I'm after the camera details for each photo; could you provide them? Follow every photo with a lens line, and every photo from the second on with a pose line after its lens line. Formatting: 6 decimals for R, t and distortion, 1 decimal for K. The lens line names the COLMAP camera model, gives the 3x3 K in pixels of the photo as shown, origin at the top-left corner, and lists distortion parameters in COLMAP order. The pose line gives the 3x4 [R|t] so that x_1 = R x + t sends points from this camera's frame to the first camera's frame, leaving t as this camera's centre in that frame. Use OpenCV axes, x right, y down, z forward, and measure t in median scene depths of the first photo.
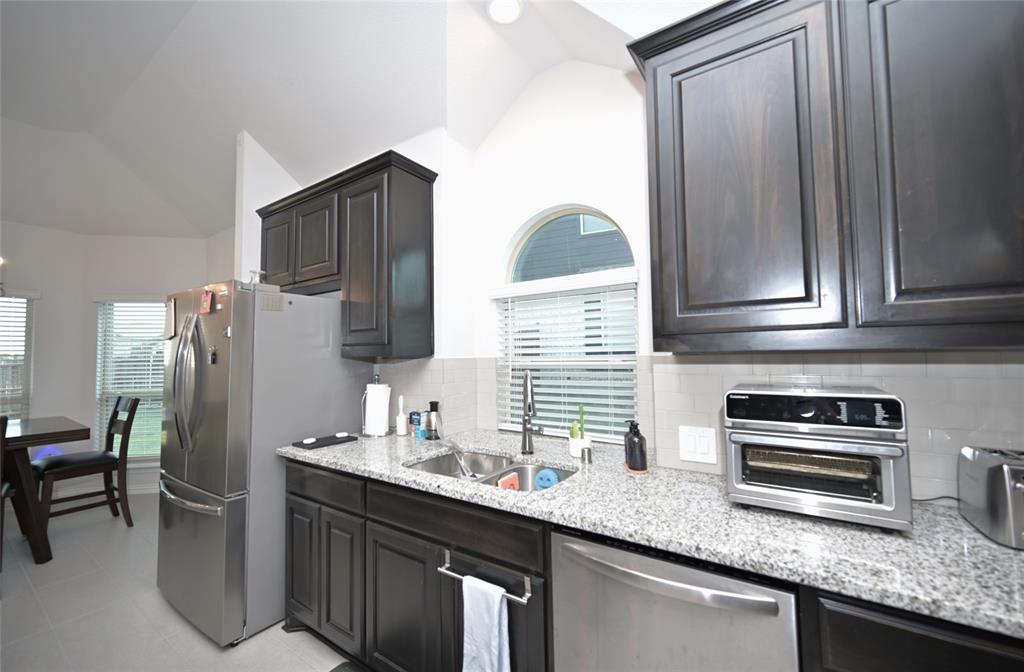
lens RADIAL K [[404.5, 0, 510.9], [0, 404.5, 335.4], [0, 0, 1]] dist [0.001168, 0.000153]
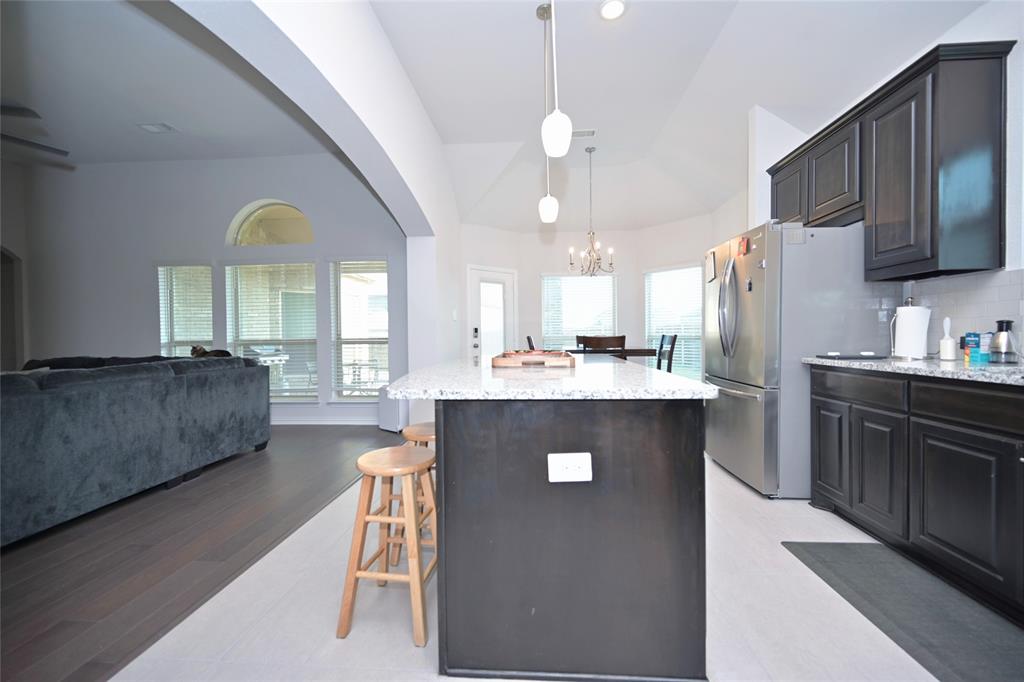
lens RADIAL K [[399.7, 0, 511.5], [0, 399.7, 339.3], [0, 0, 1]] dist [-0.001008, -0.000307]
pose [[0.499214, 0.020506, -0.866236, 0.019147], [0.041410, 0.998013, 0.047491, 0.119758], [0.865489, -0.059579, 0.497373, -0.312671]]
